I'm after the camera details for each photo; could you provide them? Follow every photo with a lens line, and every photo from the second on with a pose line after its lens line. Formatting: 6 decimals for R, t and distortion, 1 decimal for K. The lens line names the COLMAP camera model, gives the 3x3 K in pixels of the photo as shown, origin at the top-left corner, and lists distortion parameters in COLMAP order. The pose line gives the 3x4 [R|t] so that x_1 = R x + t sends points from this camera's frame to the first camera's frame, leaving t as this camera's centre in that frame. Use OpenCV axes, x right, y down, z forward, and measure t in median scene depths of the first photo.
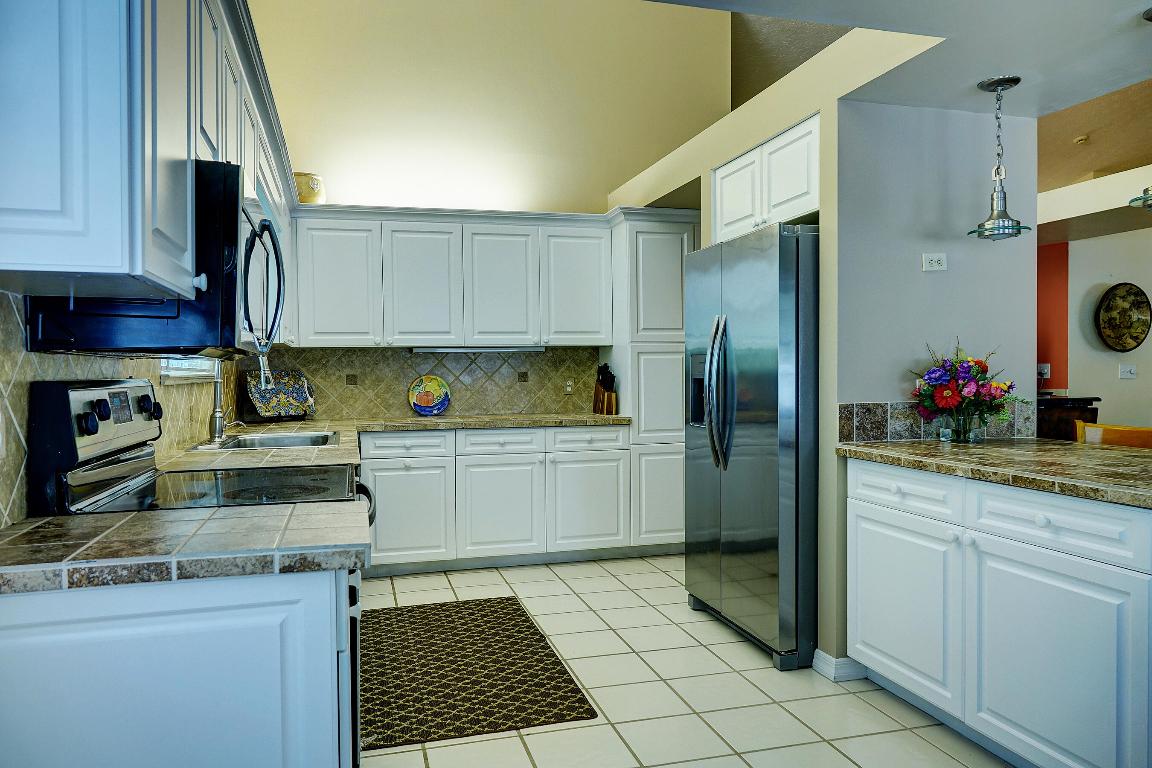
lens RADIAL K [[815.6, 0, 576.0], [0, 815.6, 384.0], [0, 0, 1]] dist [0.010547, 0.002902]
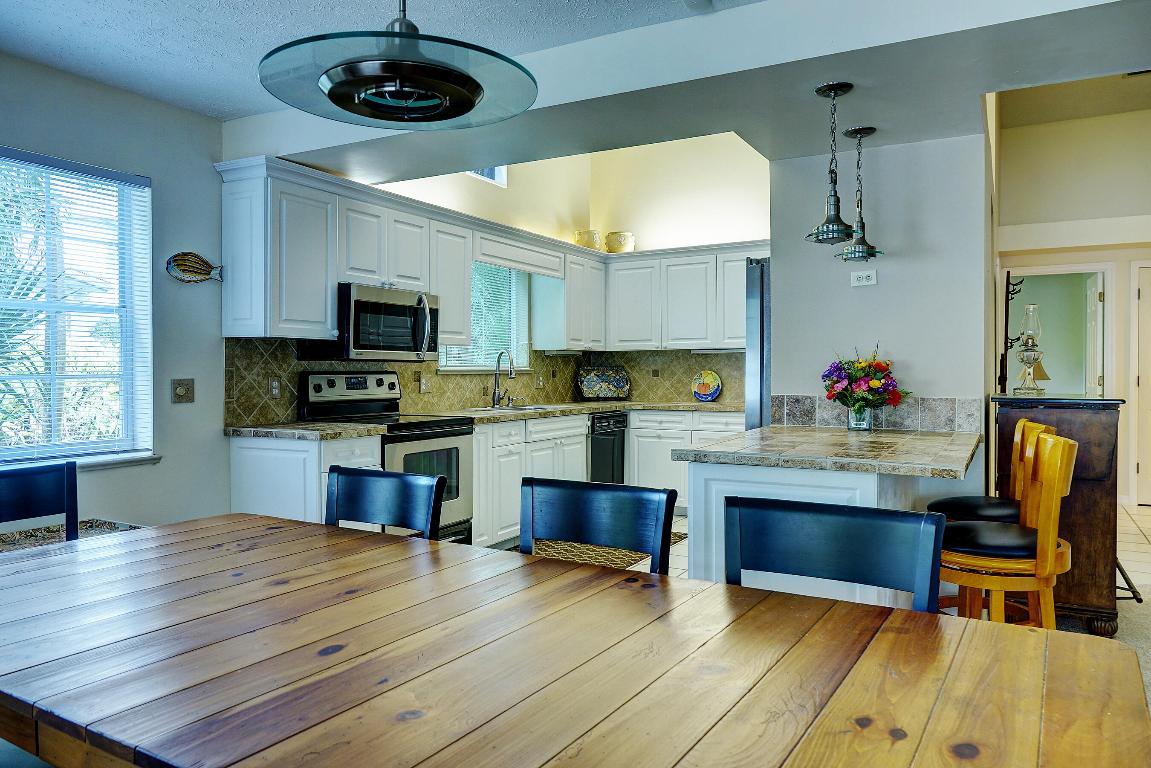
lens RADIAL K [[801.2, 0, 575.5], [0, 801.2, 384.0], [0, 0, 1]] dist [0.004855, -0.000432]
pose [[0.717954, 0.019762, -0.695810, 0.619747], [-0.014760, 0.999804, 0.013166, -0.003249], [0.695934, 0.000818, 0.718105, -0.082741]]
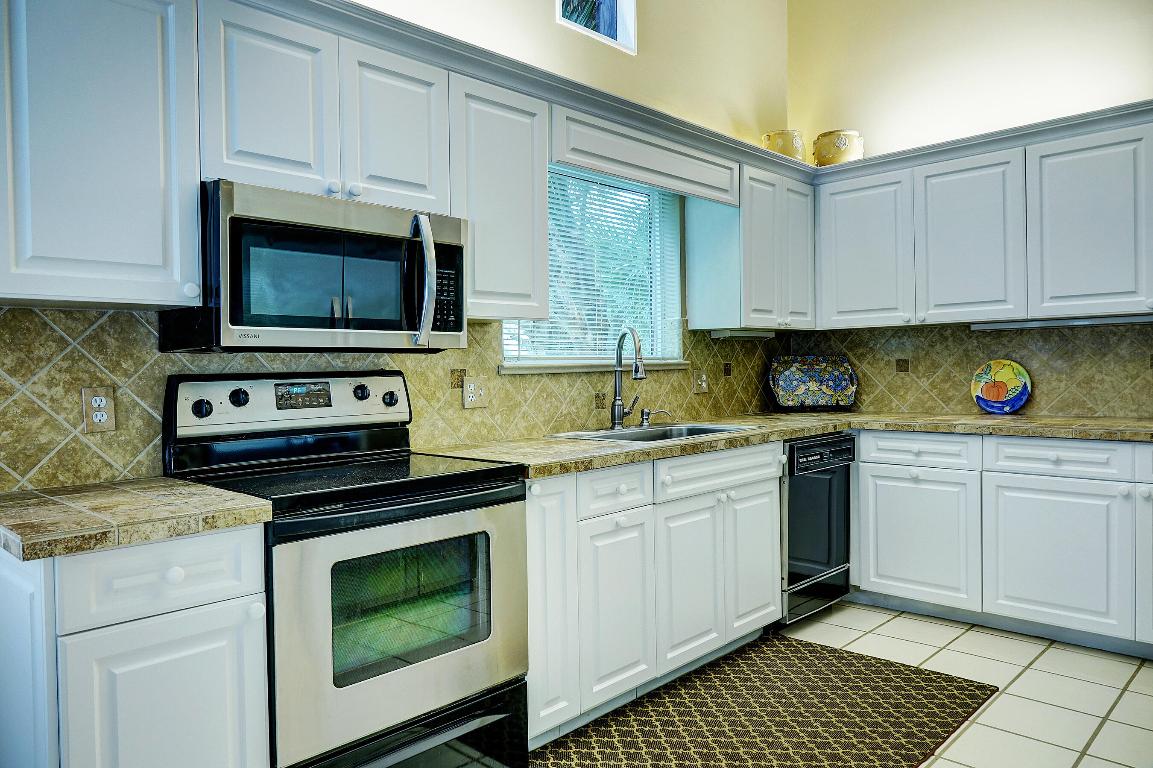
lens RADIAL K [[802.6, 0, 576.5], [0, 802.6, 384.0], [0, 0, 1]] dist [0.004855, -0.000432]
pose [[0.518731, 0.021179, -0.854675, 0.270401], [-0.000507, 0.999701, 0.024466, -0.006897], [0.854937, -0.012258, 0.518586, 0.311530]]
